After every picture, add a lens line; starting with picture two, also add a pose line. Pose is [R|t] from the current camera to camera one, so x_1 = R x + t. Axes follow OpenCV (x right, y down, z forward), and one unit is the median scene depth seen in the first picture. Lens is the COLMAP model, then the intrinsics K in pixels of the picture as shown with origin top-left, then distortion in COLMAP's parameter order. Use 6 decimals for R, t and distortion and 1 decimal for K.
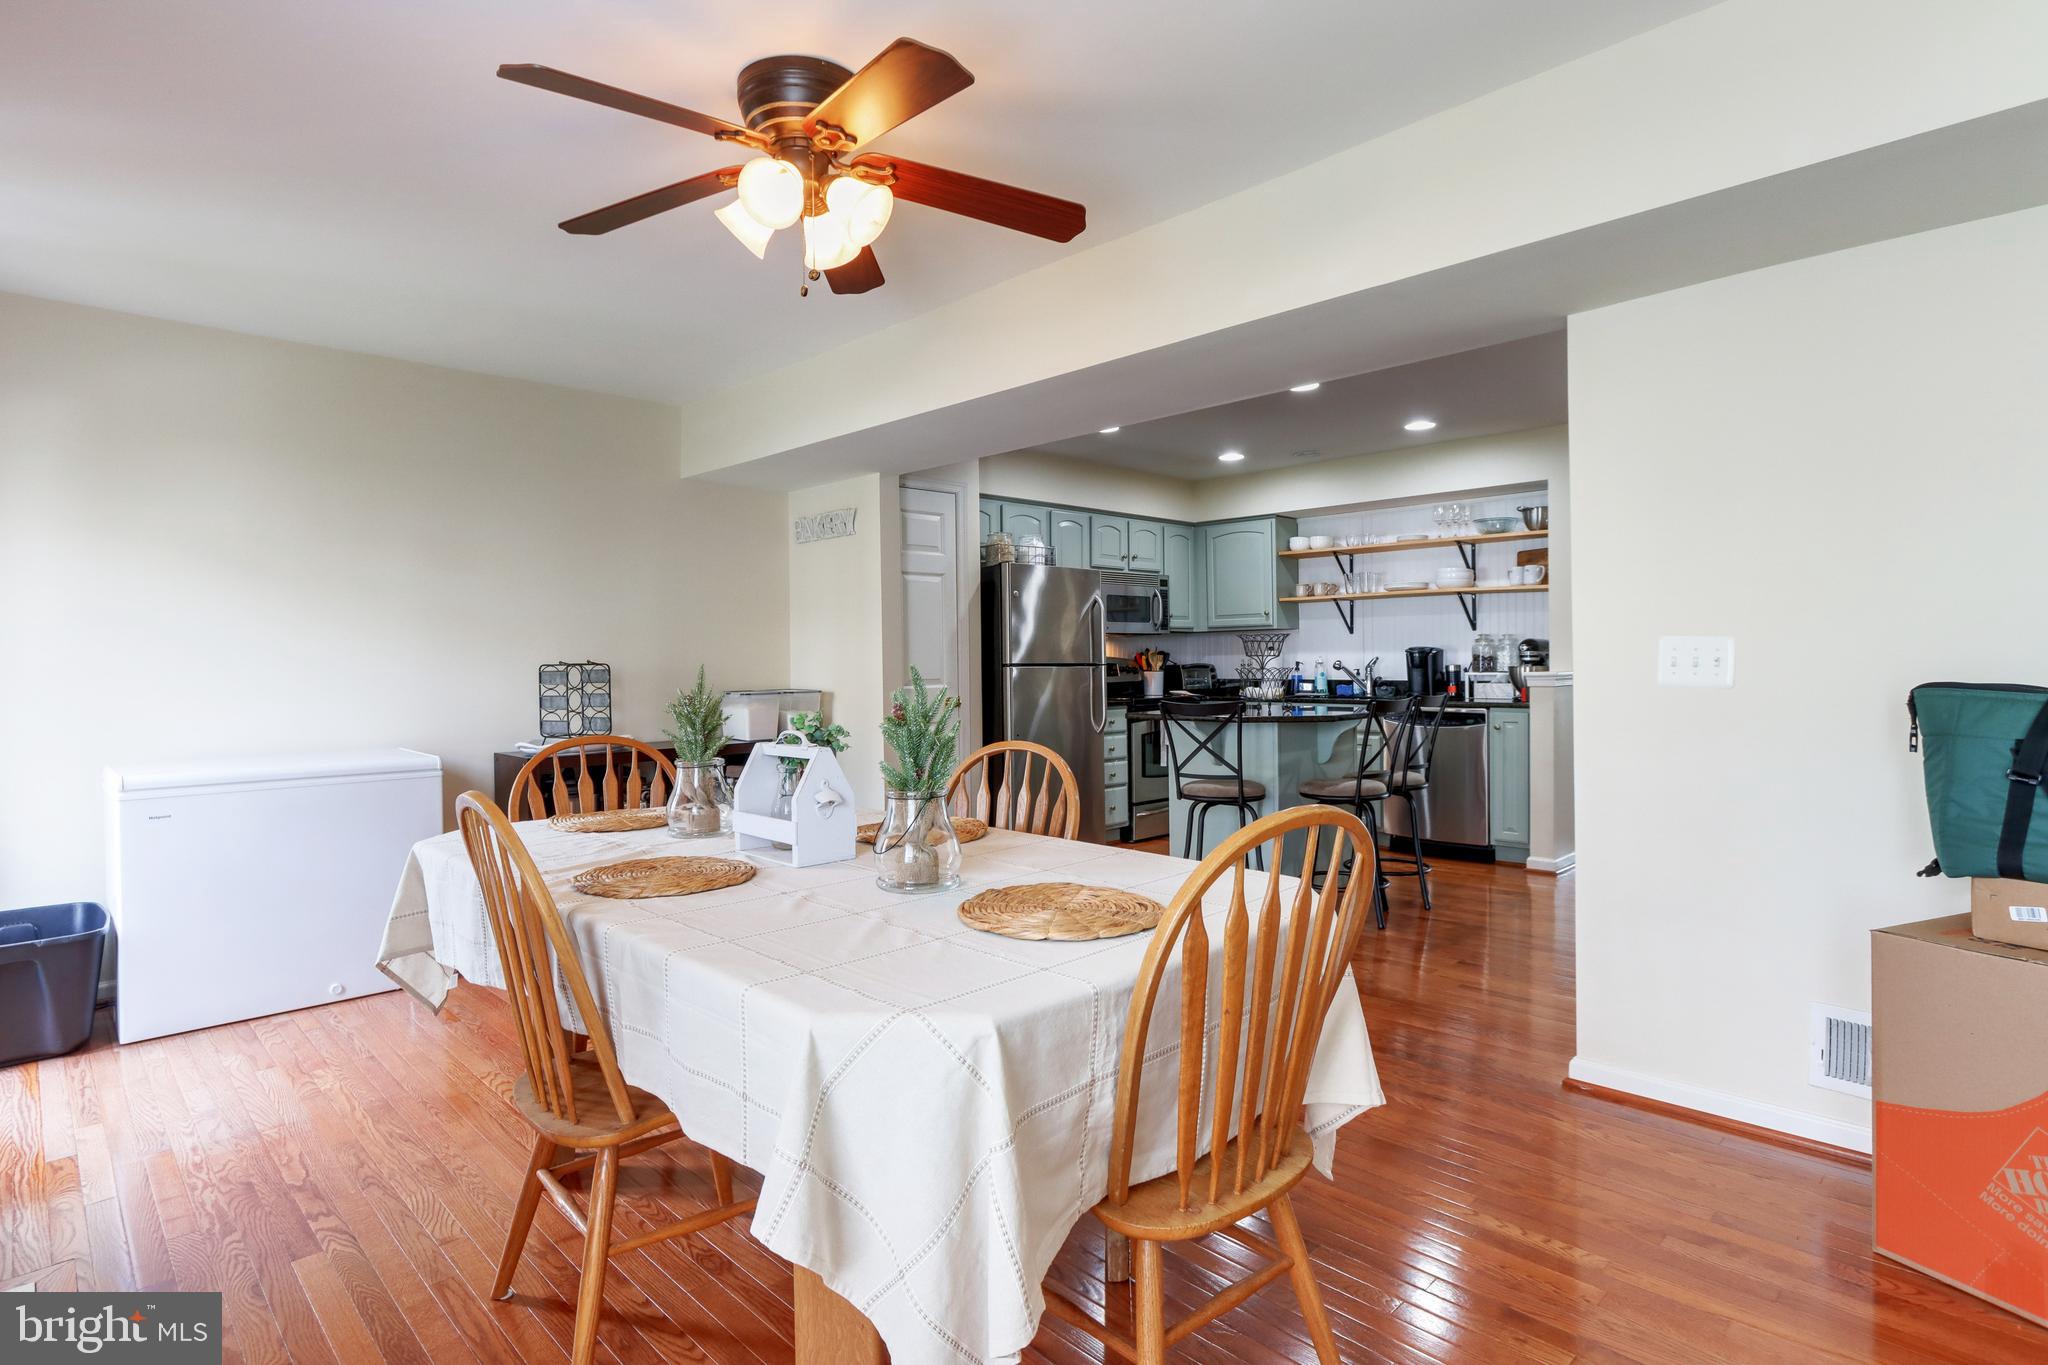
lens RADIAL K [[1067.3, 0, 1010.5], [0, 1067.3, 665.6], [0, 0, 1]] dist [-0.000932, -0.000761]
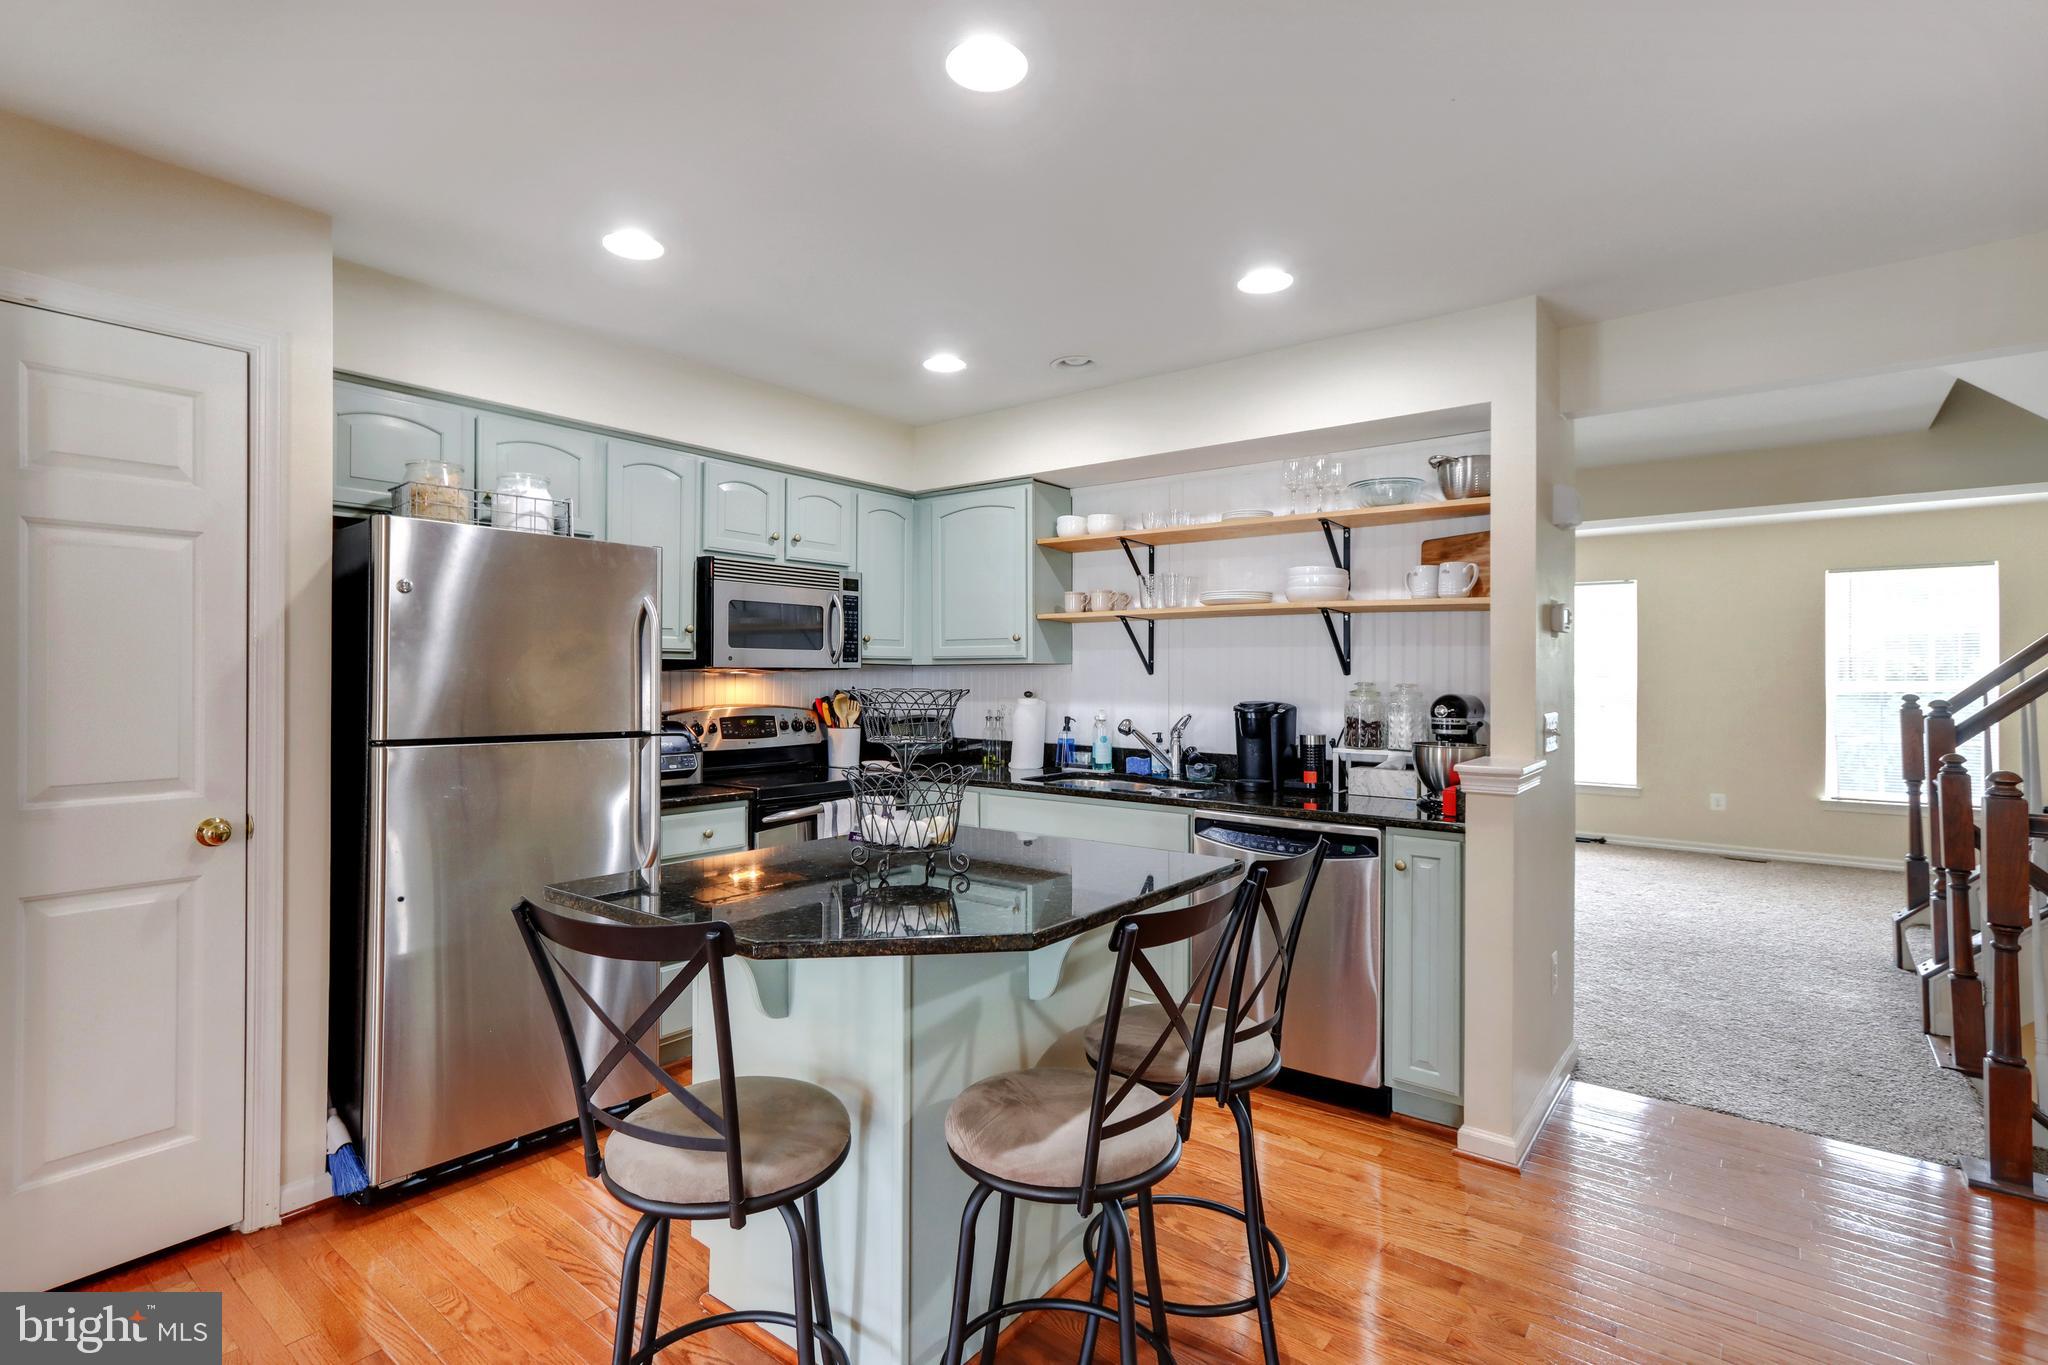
lens RADIAL K [[954.9, 0, 1013.9], [0, 954.9, 671.8], [0, 0, 1]] dist [0.008482, 0.001151]
pose [[0.992449, 0.014084, 0.121847, 0.178840], [-0.013526, 0.999894, -0.005407, -0.027785], [-0.121910, 0.003718, 0.992534, 0.474609]]
